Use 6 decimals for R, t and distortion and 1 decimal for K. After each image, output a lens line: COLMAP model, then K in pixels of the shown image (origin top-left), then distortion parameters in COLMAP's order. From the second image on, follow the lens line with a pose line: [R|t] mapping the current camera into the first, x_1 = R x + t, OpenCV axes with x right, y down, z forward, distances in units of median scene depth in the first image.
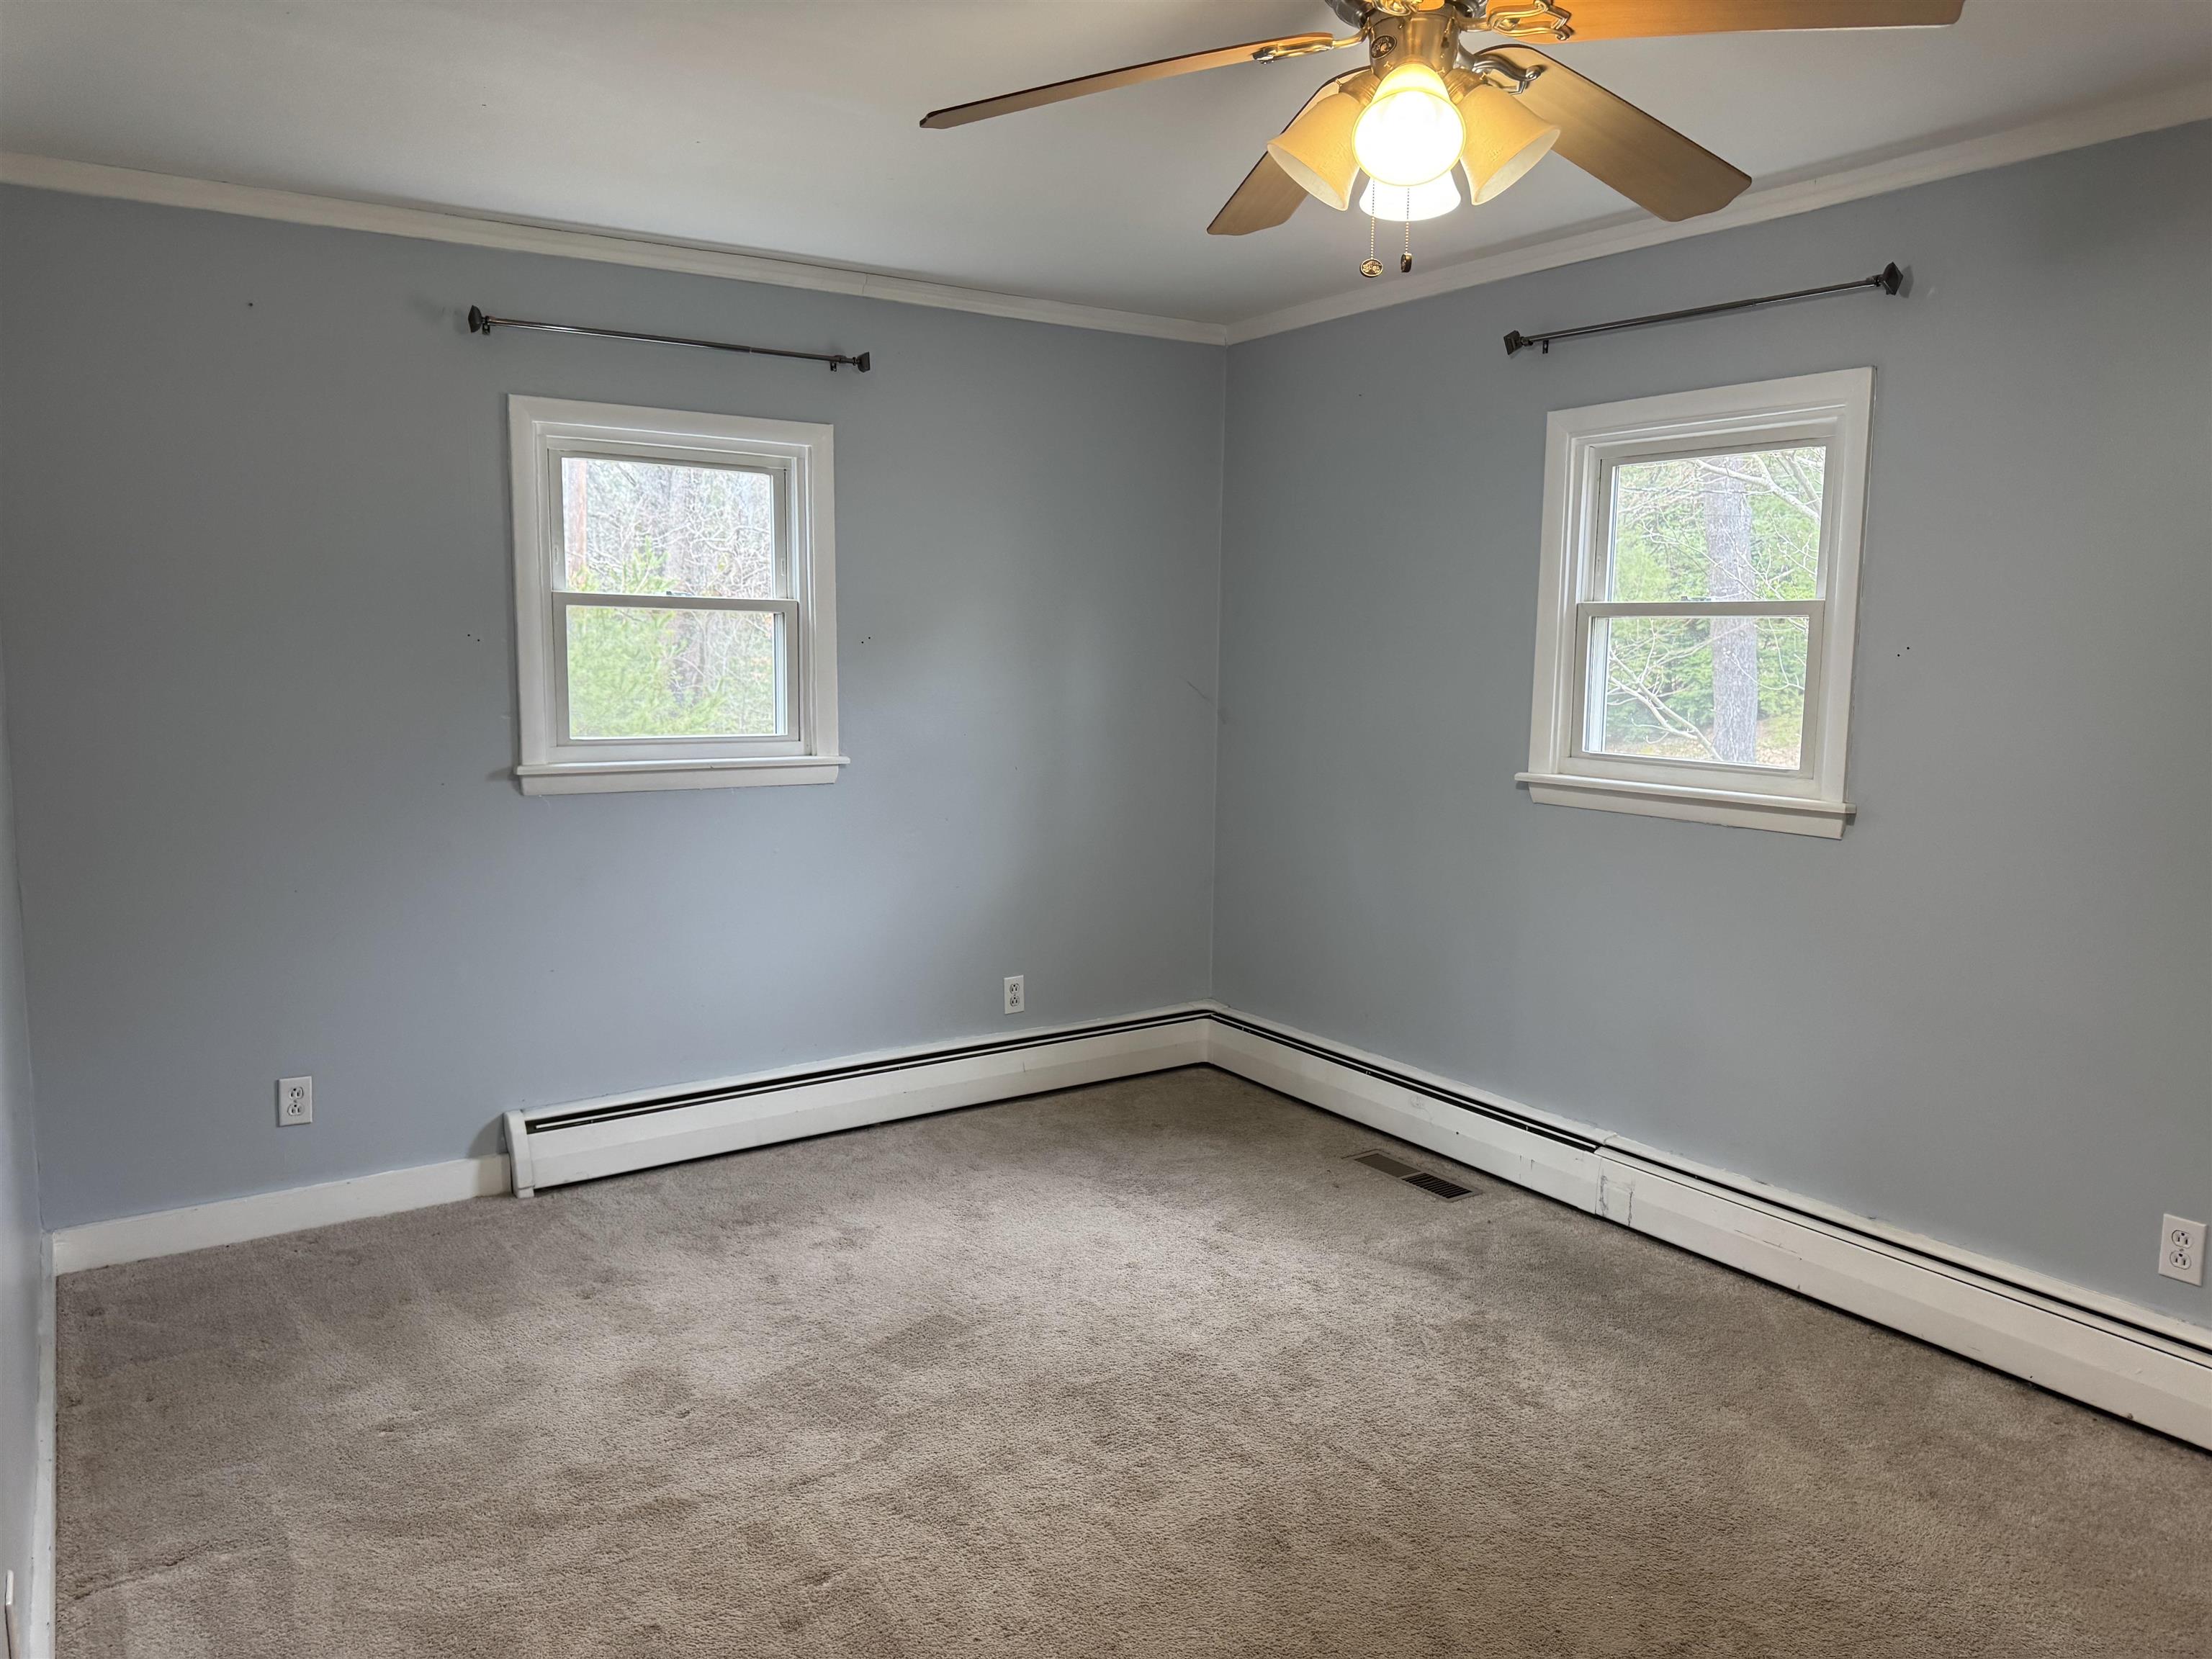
lens RADIAL K [[1576.1, 0, 1111.2], [0, 1576.1, 808.4], [0, 0, 1]] dist [0.086941, -0.079574]
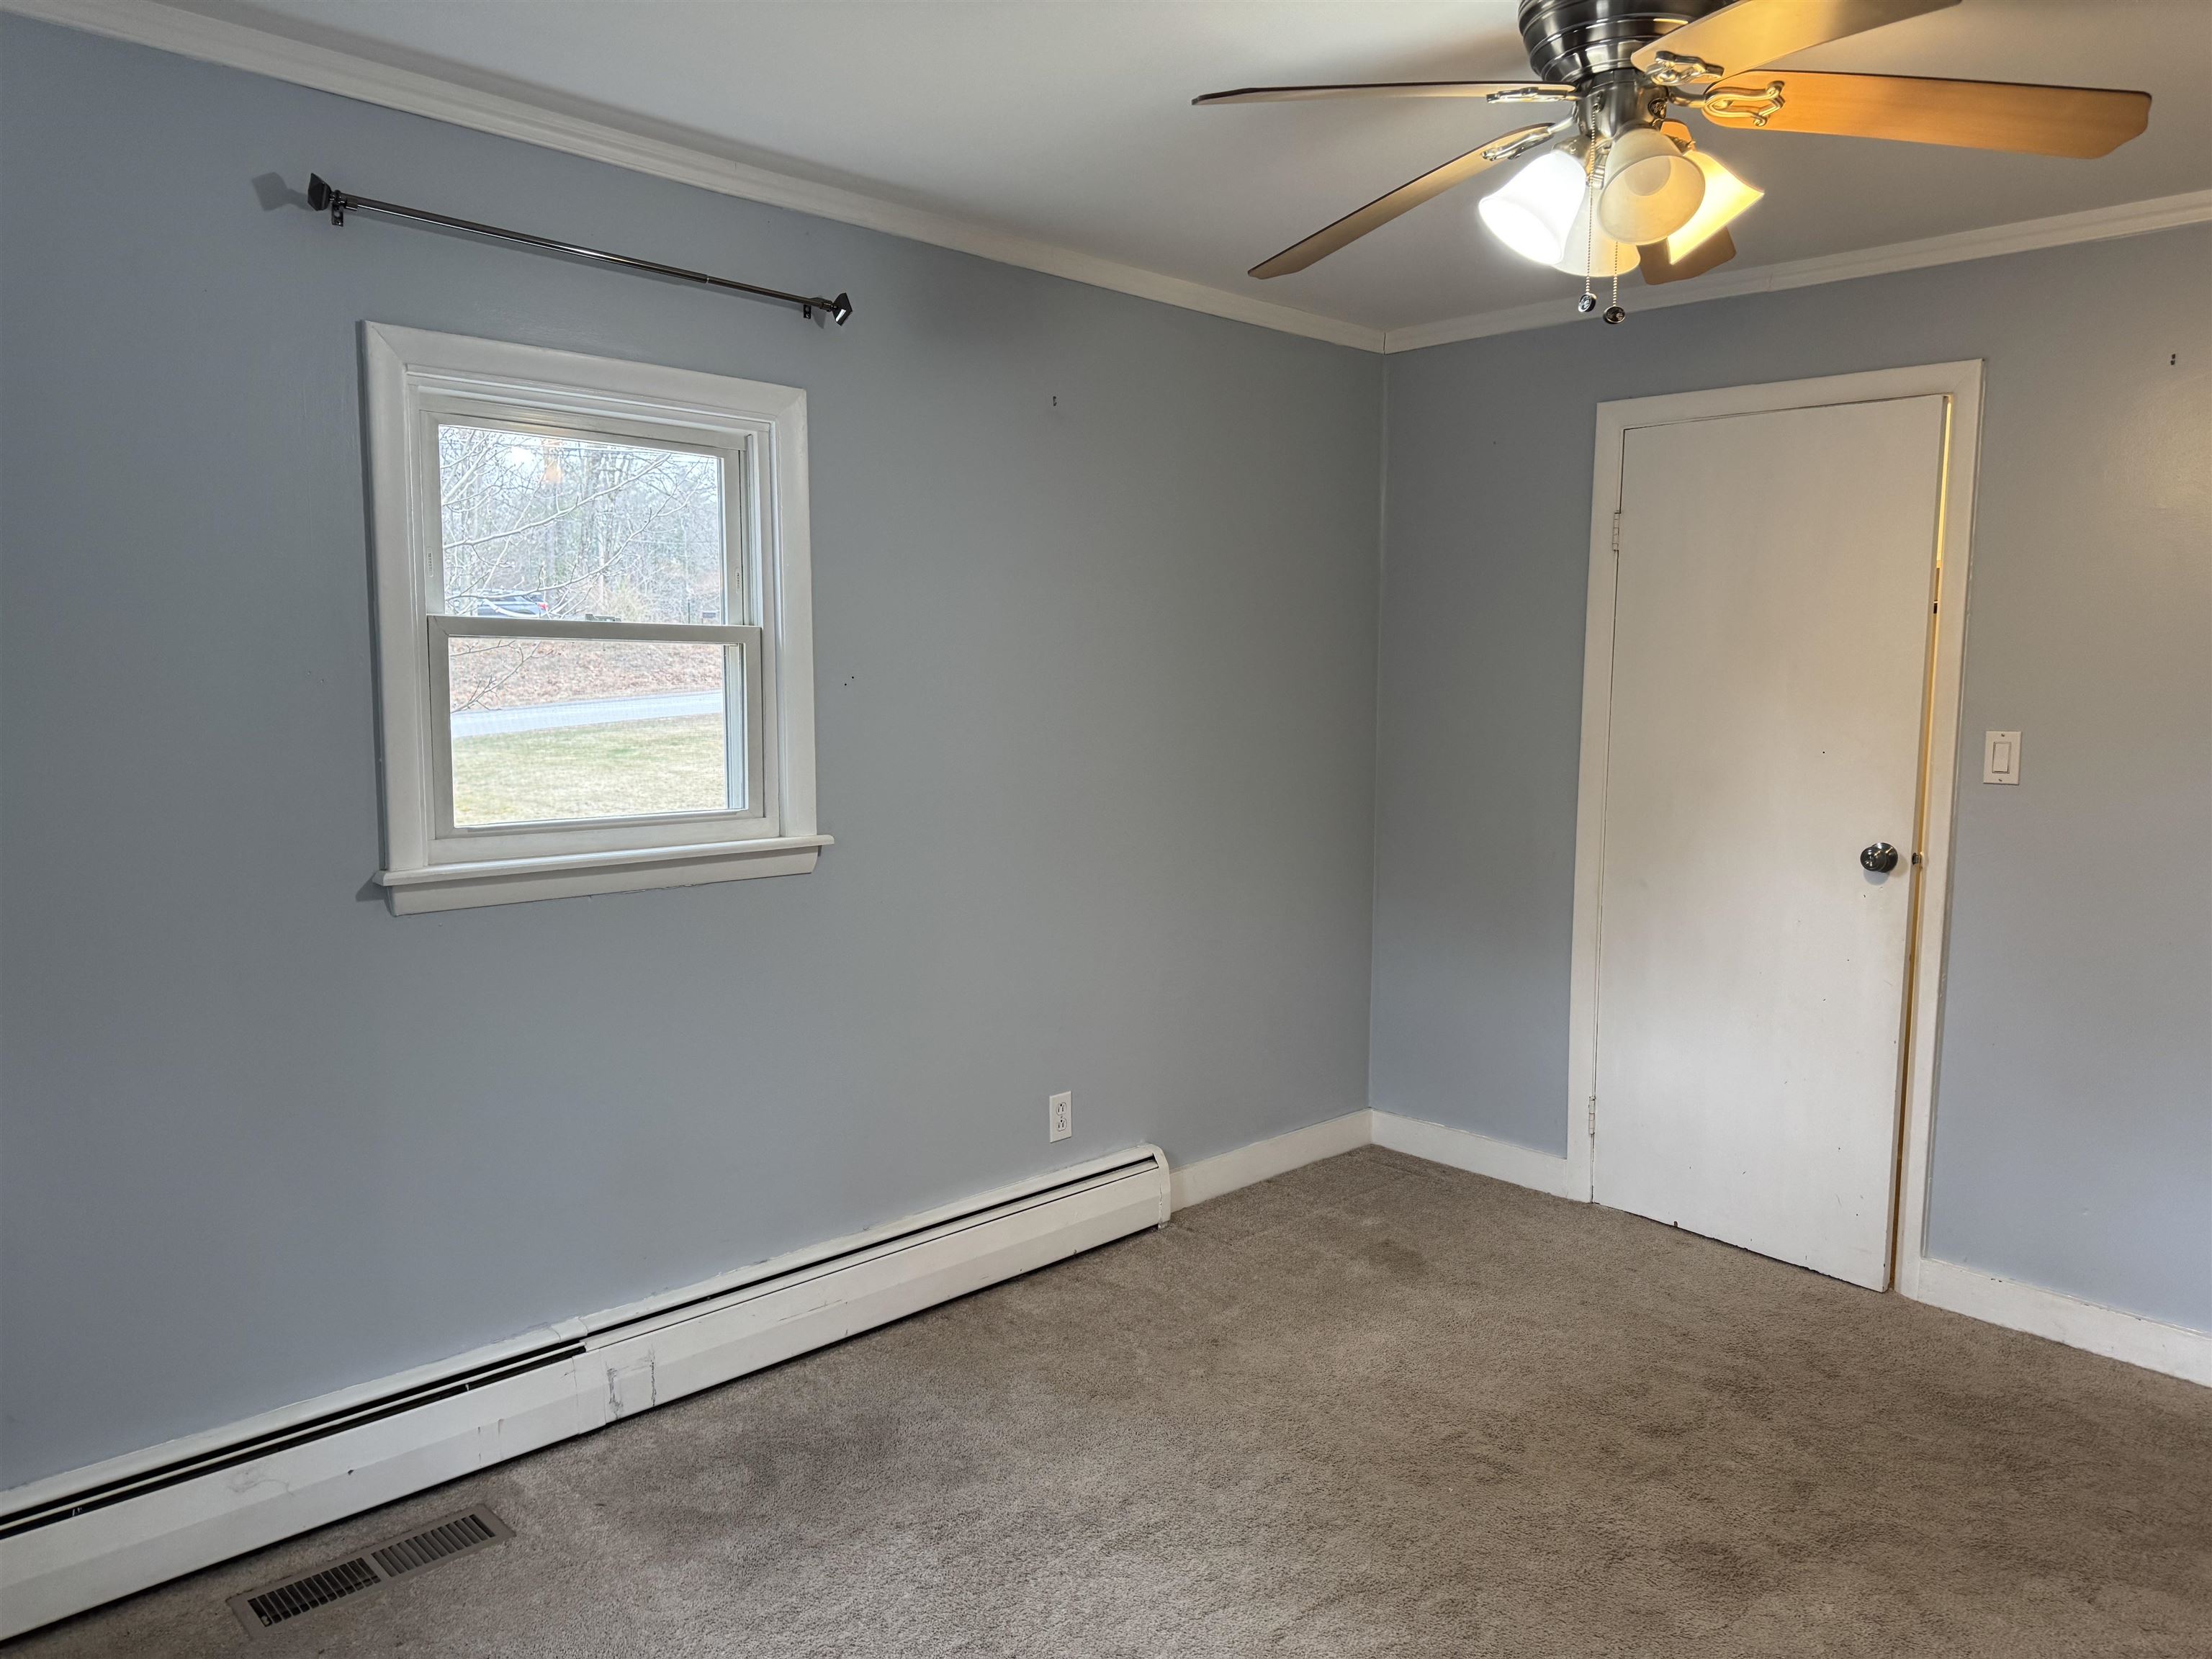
lens RADIAL K [[1576.1, 0, 1117.6], [0, 1576.1, 816.5], [0, 0, 1]] dist [0.086941, -0.079574]
pose [[-0.177770, -0.110671, 0.977829, -0.470038], [0.102817, 0.986129, 0.130302, -0.109355], [-0.978686, 0.123701, -0.163925, 0.878465]]
